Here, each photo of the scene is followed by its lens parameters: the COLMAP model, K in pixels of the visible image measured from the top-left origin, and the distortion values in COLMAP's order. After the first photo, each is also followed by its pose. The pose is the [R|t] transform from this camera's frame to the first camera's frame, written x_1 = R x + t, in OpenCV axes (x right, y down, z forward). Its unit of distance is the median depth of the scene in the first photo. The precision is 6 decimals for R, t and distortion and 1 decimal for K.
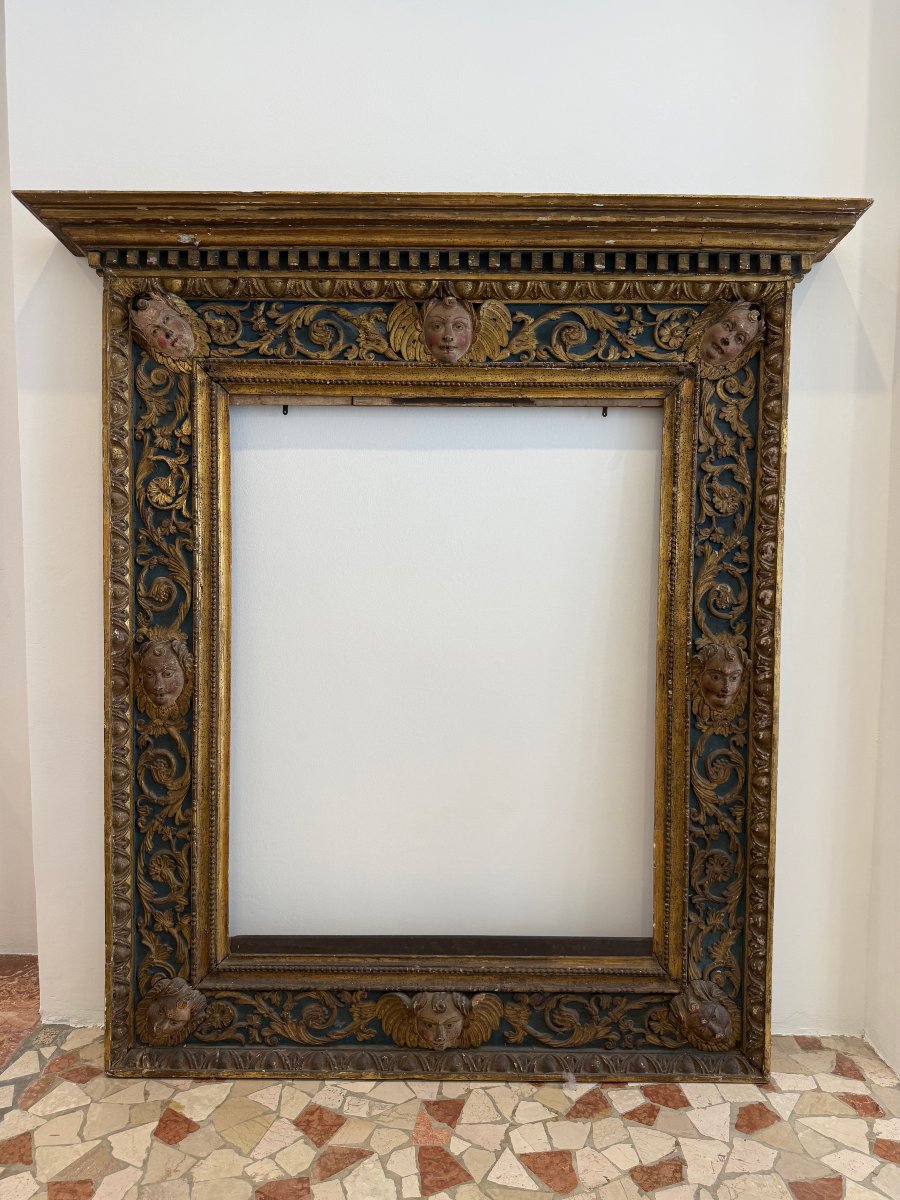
lens RADIAL K [[852.2, 0, 449.1], [0, 852.2, 596.1], [0, 0, 1]] dist [0.014399, -0.047984]
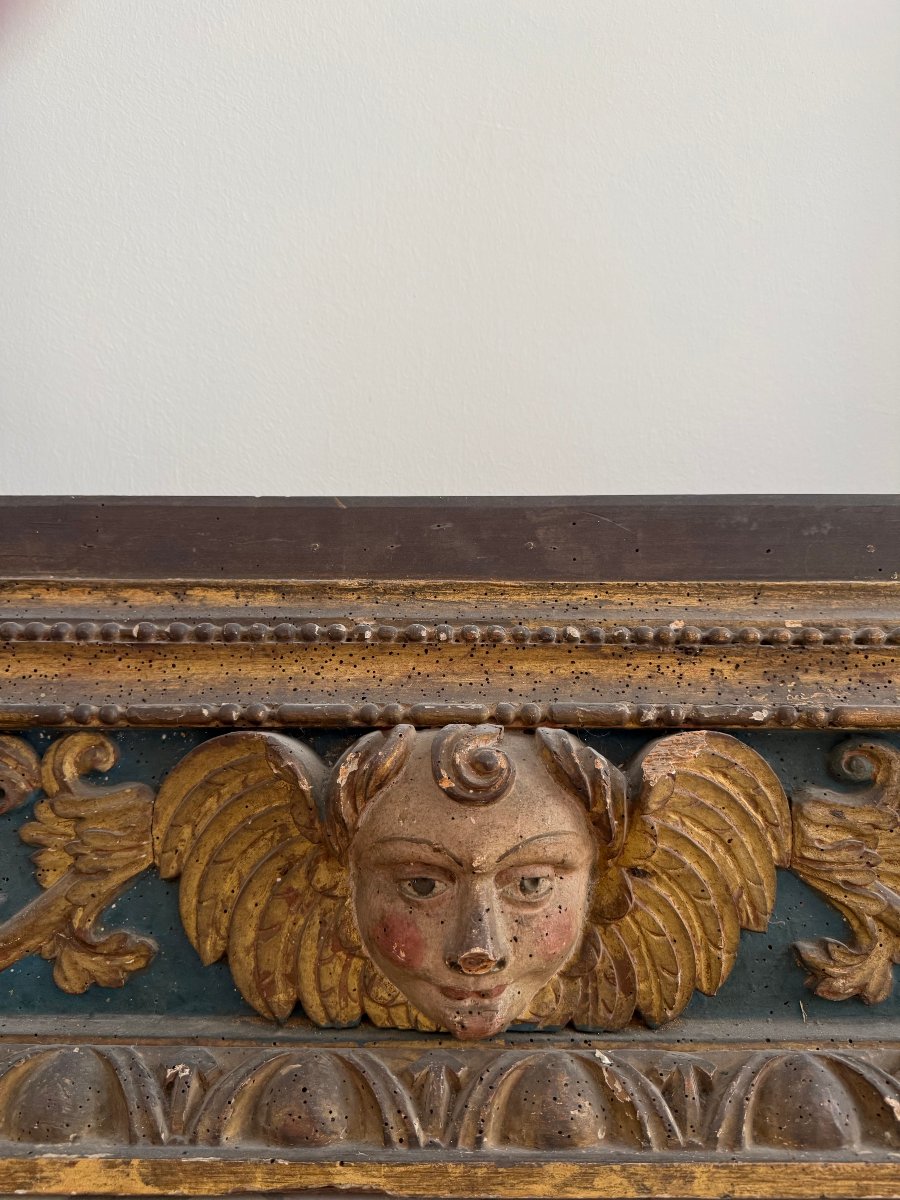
lens RADIAL K [[852.2, 0, 453.1], [0, 852.2, 602.5], [0, 0, 1]] dist [0.014399, -0.047984]
pose [[0.999975, -0.005900, -0.003768, -0.014826], [0.005399, 0.992602, -0.121294, 0.464187], [0.004456, 0.121271, 0.992609, 0.806702]]
